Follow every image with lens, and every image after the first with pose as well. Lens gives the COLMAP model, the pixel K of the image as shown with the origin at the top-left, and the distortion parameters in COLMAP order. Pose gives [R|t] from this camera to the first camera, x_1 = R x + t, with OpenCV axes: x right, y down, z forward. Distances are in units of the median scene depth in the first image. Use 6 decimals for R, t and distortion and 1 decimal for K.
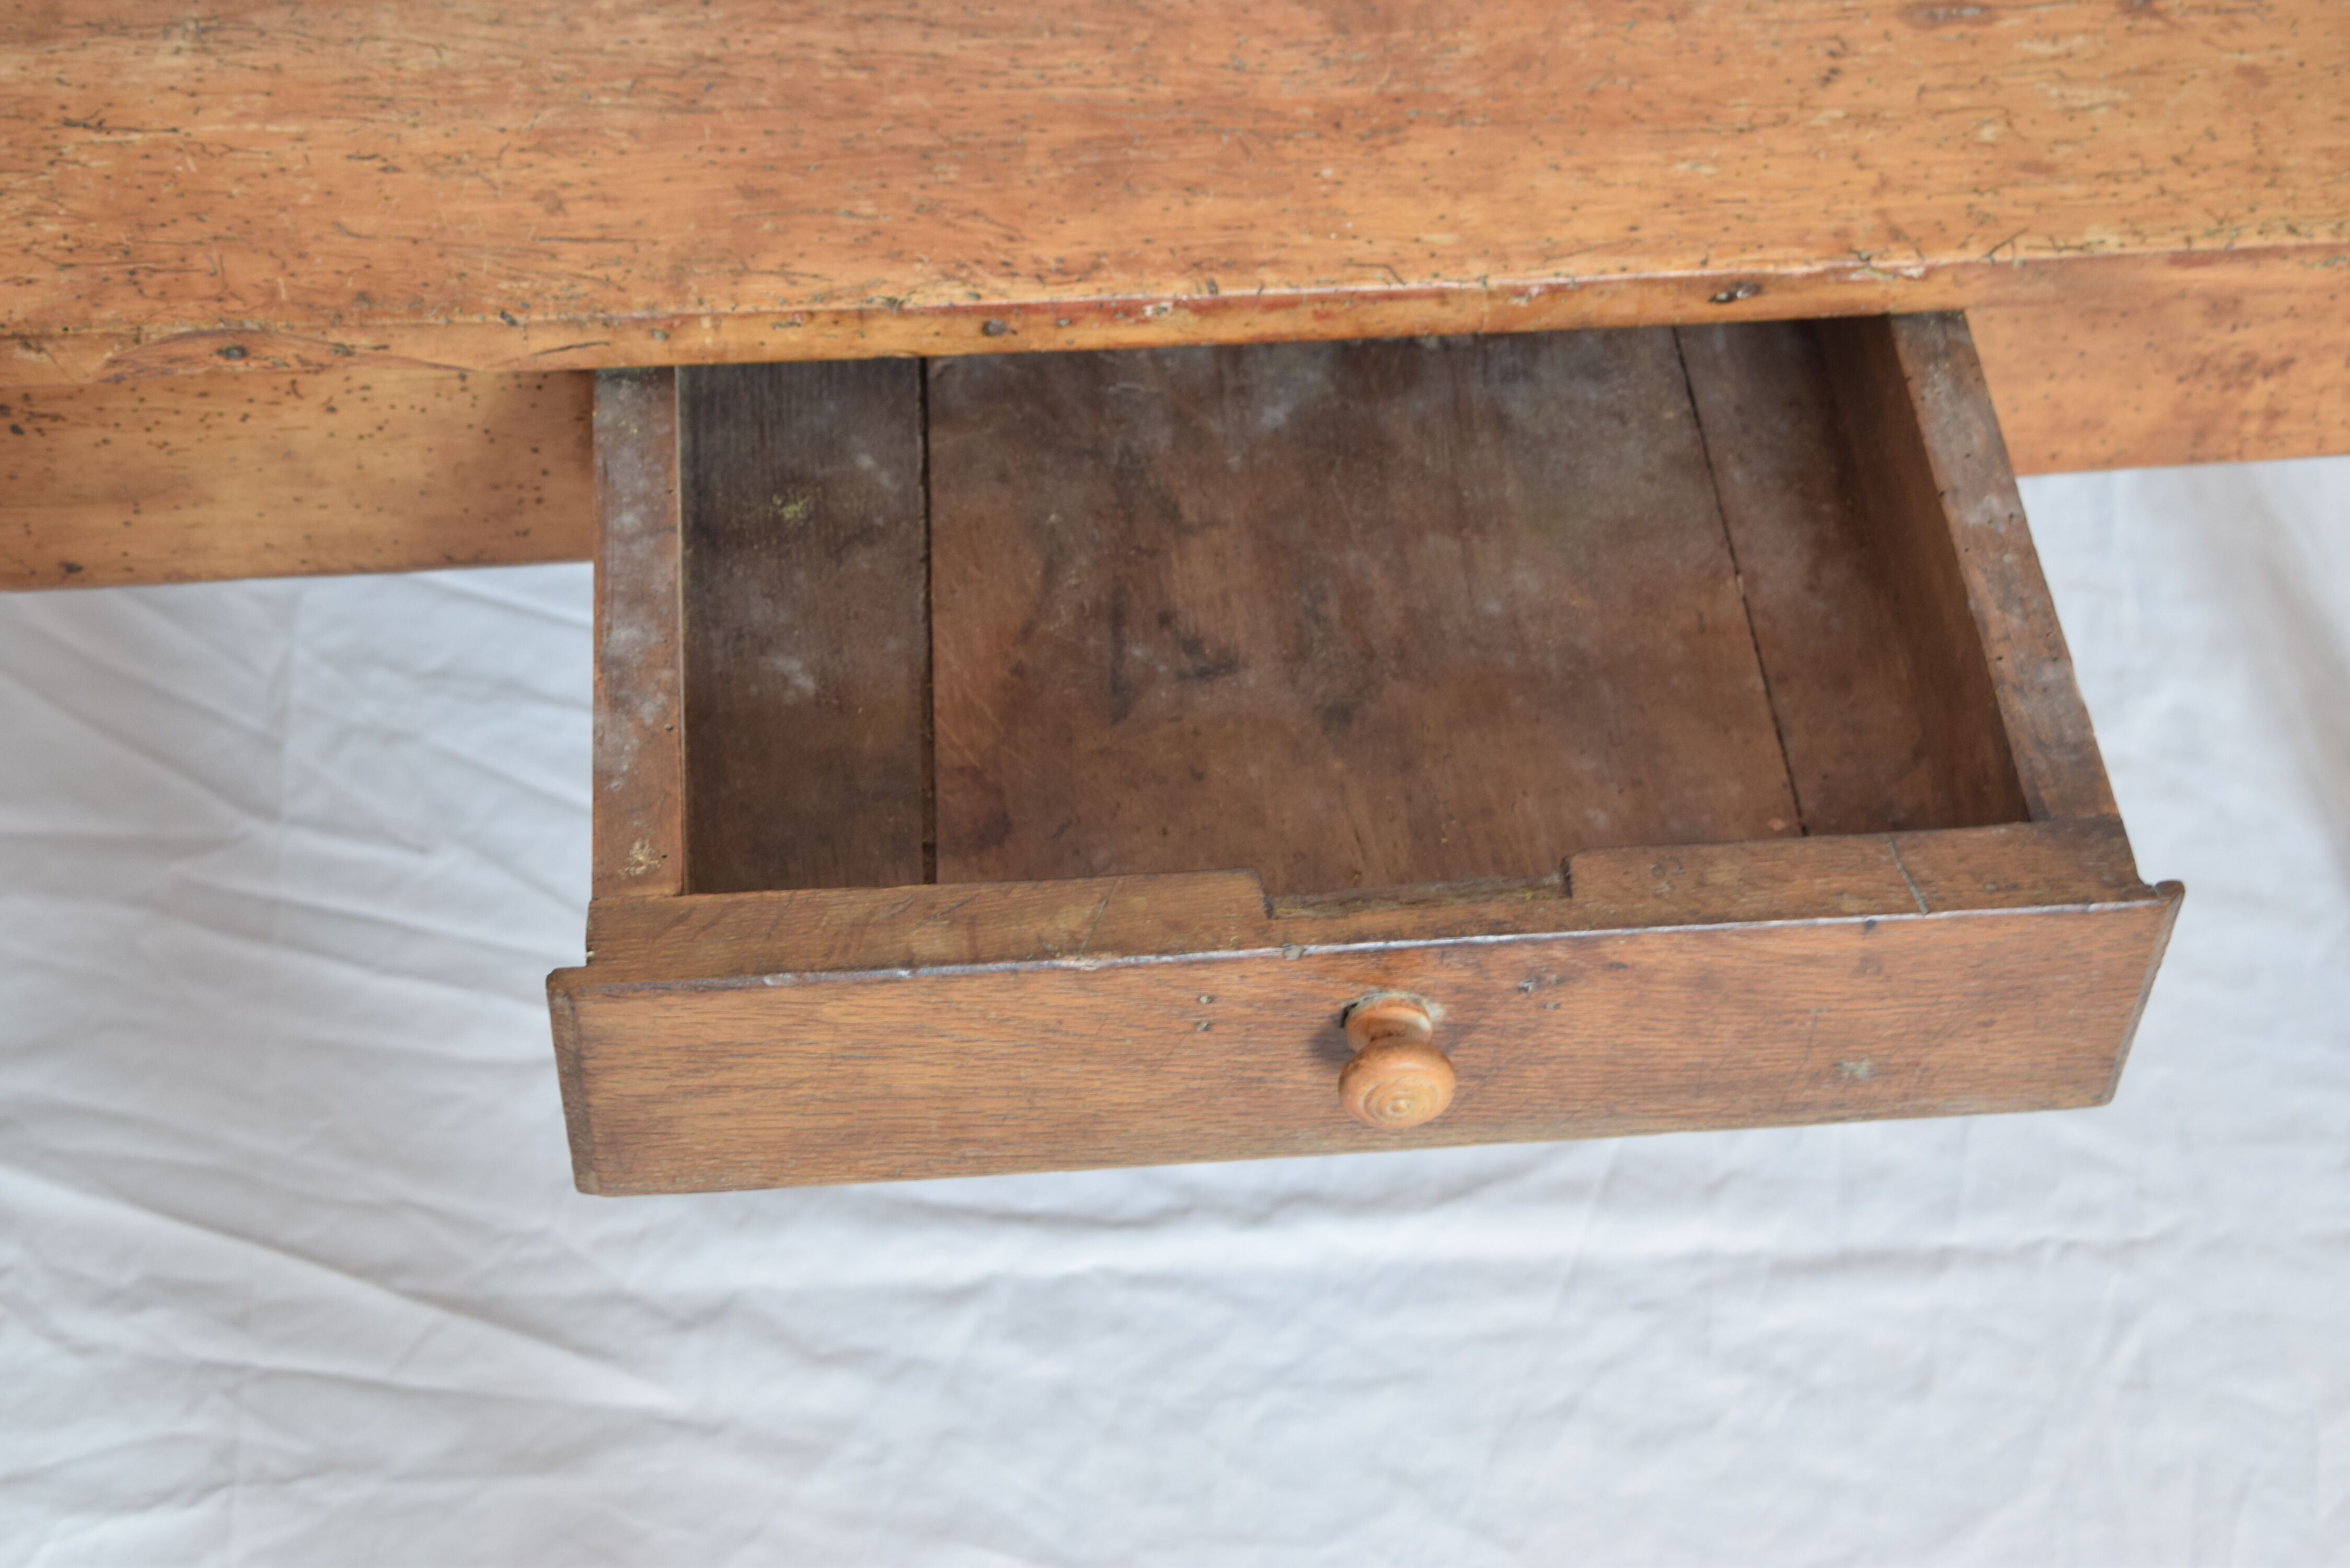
lens RADIAL K [[3978.6, 0, 1170.9], [0, 3978.6, 784.8], [0, 0, 1]] dist [0.009273, 0.000000]
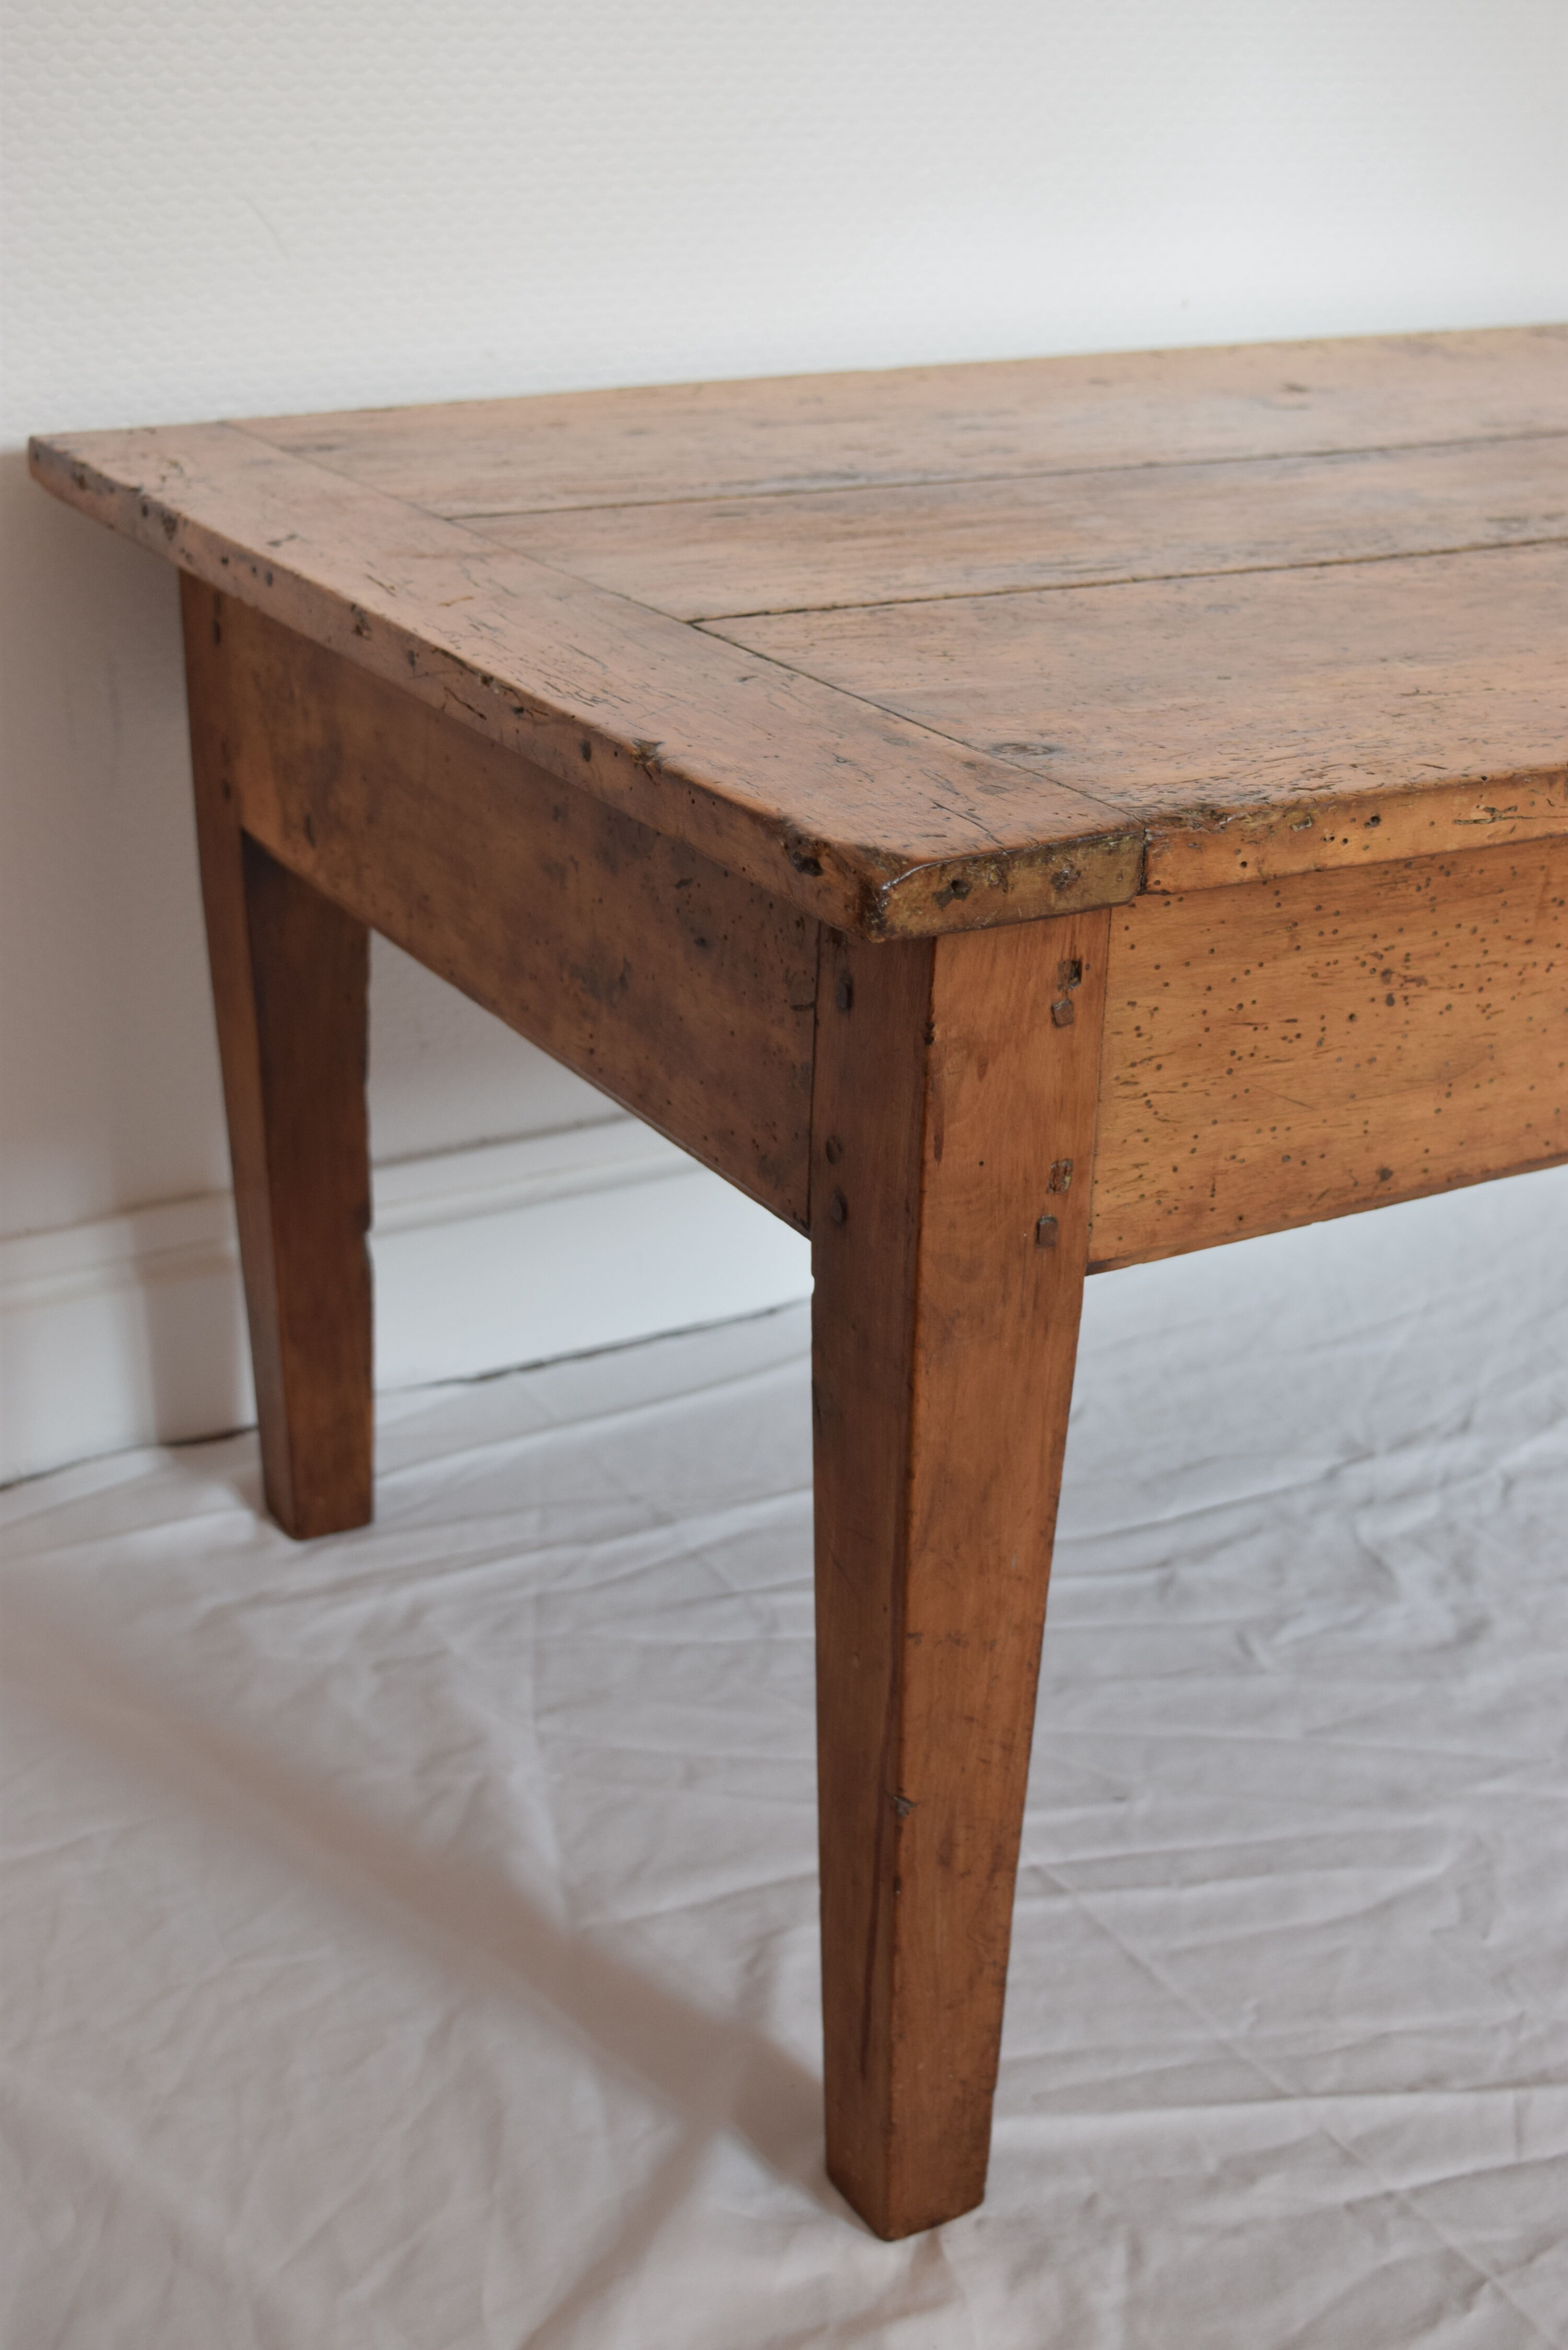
lens RADIAL K [[3083.4, 0, 783.1], [0, 3083.4, 1181.9], [0, 0, 1]] dist [-0.029512, 0.000000]
pose [[0.908845, -0.170070, 0.380891, -0.748686], [0.319704, 0.870515, -0.374156, 0.203460], [-0.267939, 0.461822, 0.845535, 0.380110]]
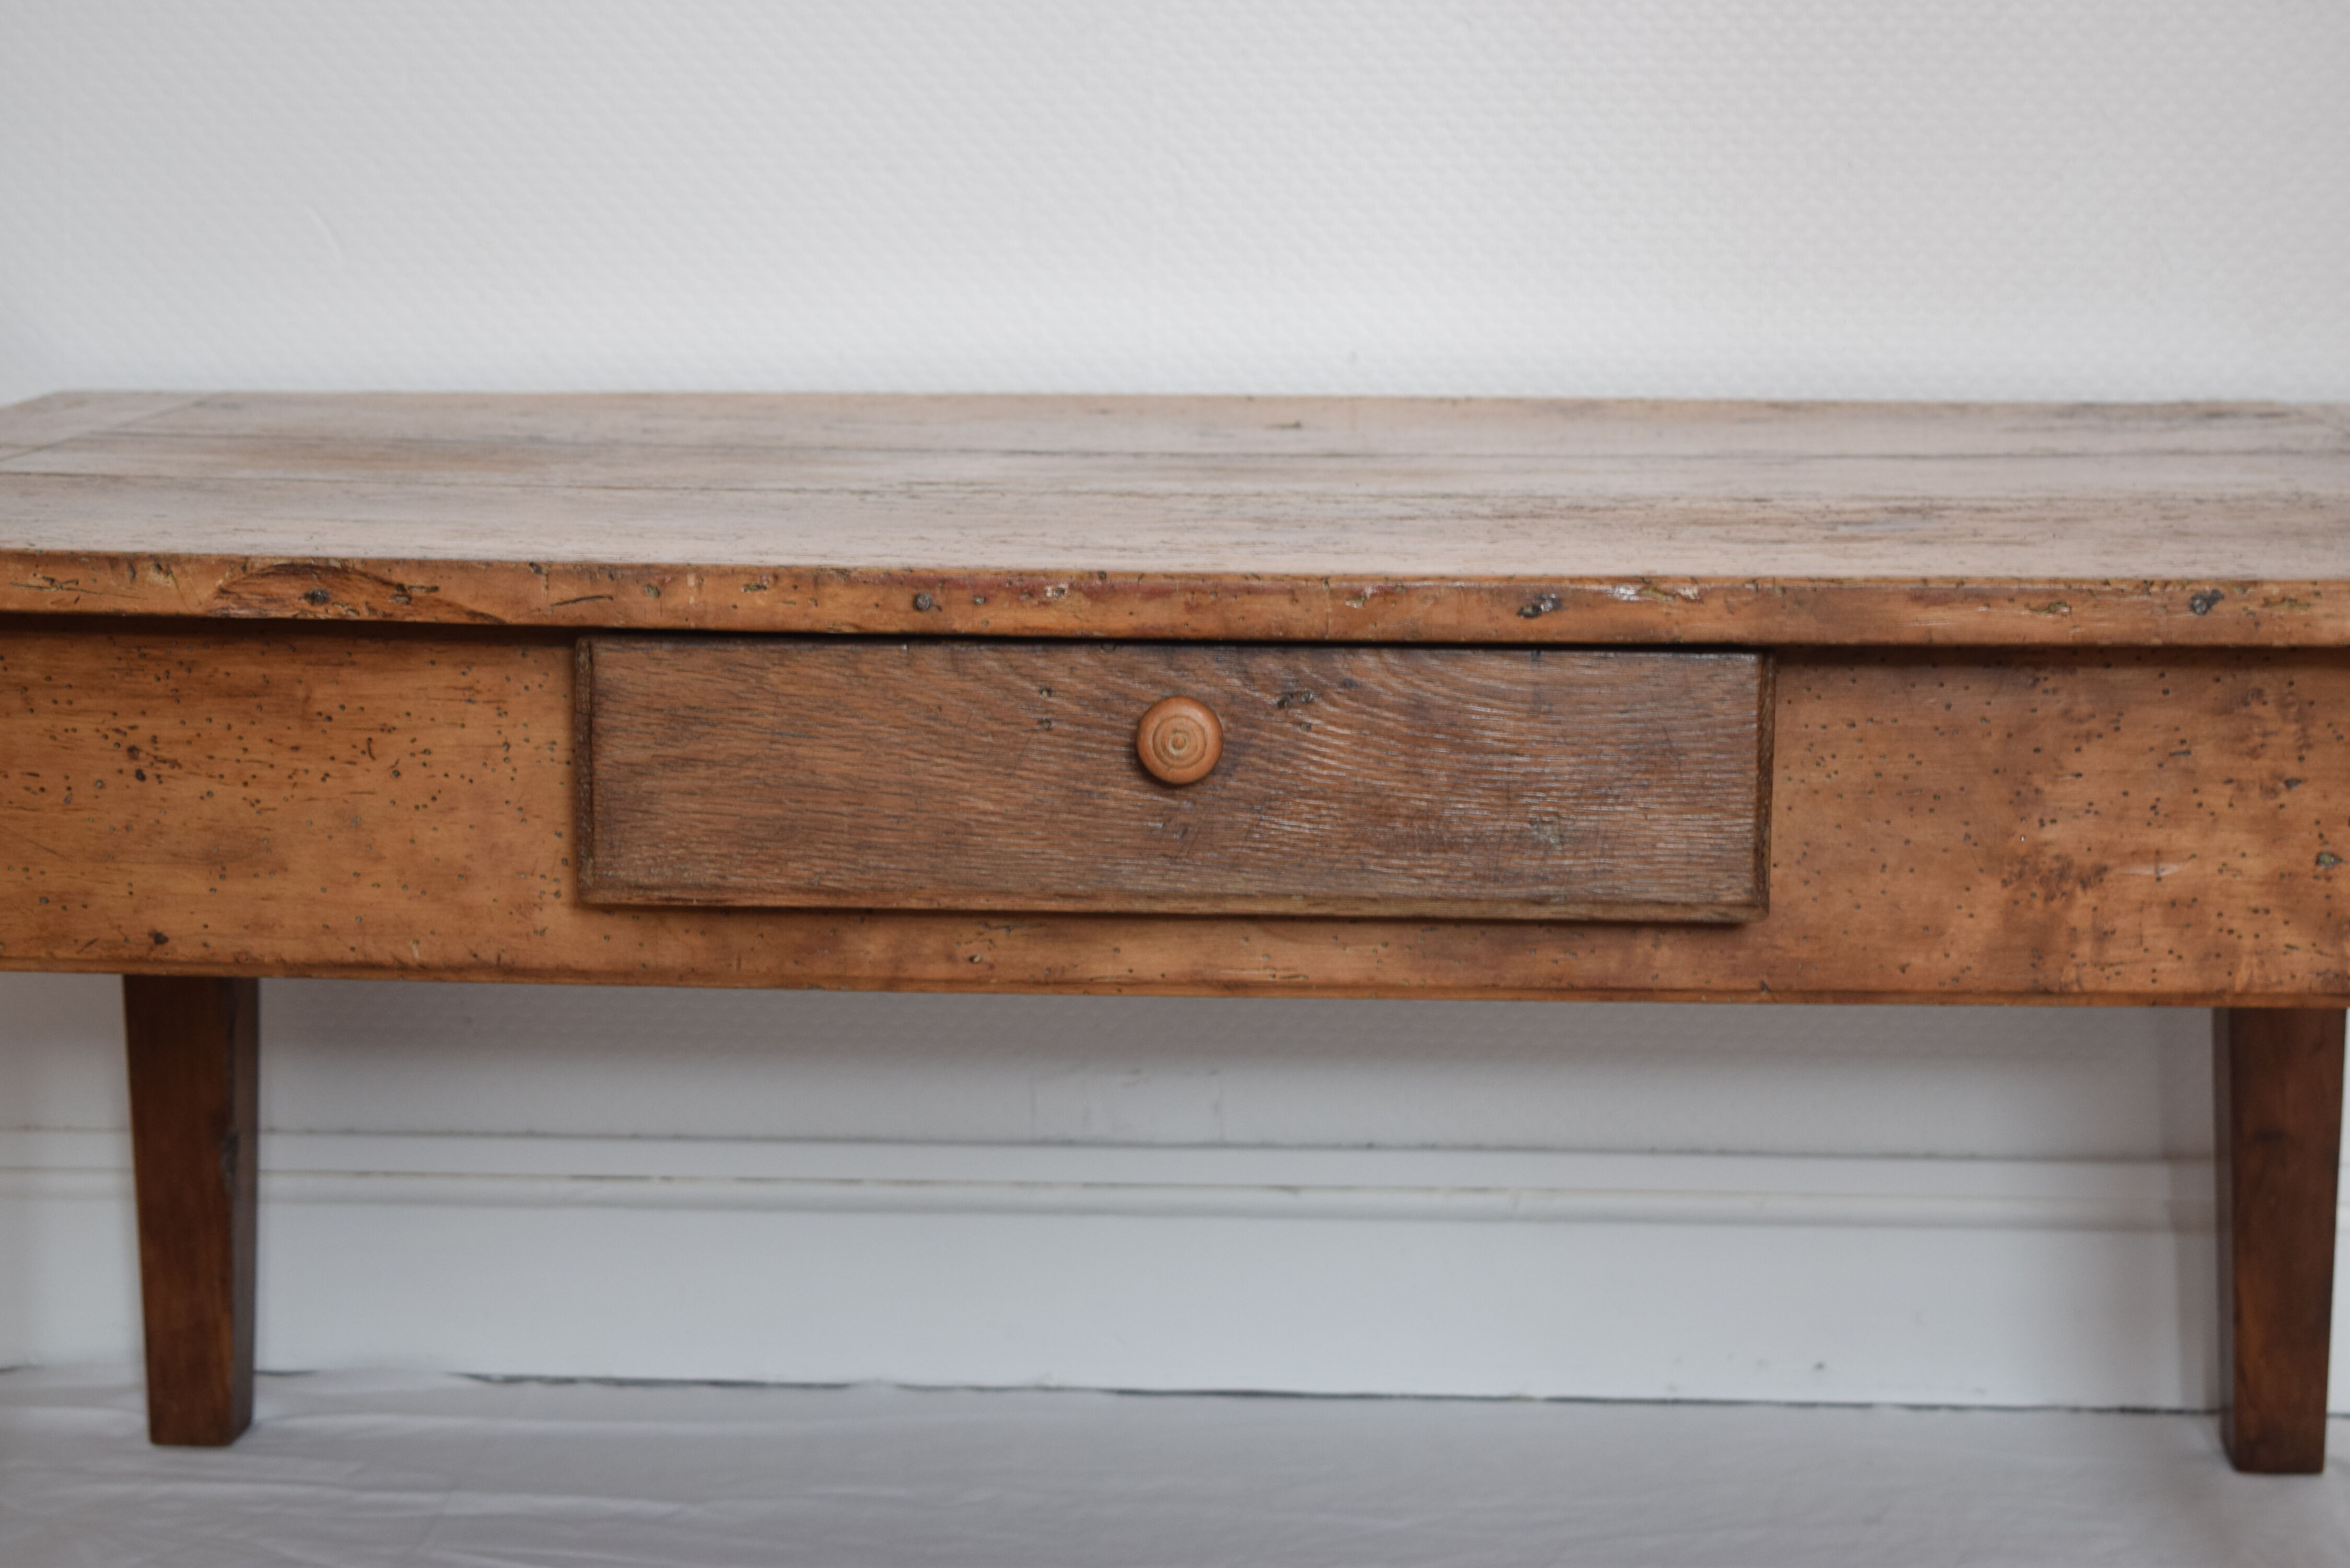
lens RADIAL K [[4478.8, 0, 1177.9], [0, 4478.8, 778.9], [0, 0, 1]] dist [0.030393, 0.000000]
pose [[0.990034, 0.005473, -0.140719, 0.213689], [-0.095571, 0.760017, -0.642838, 0.756302], [0.103431, 0.649881, 0.752966, 0.006355]]
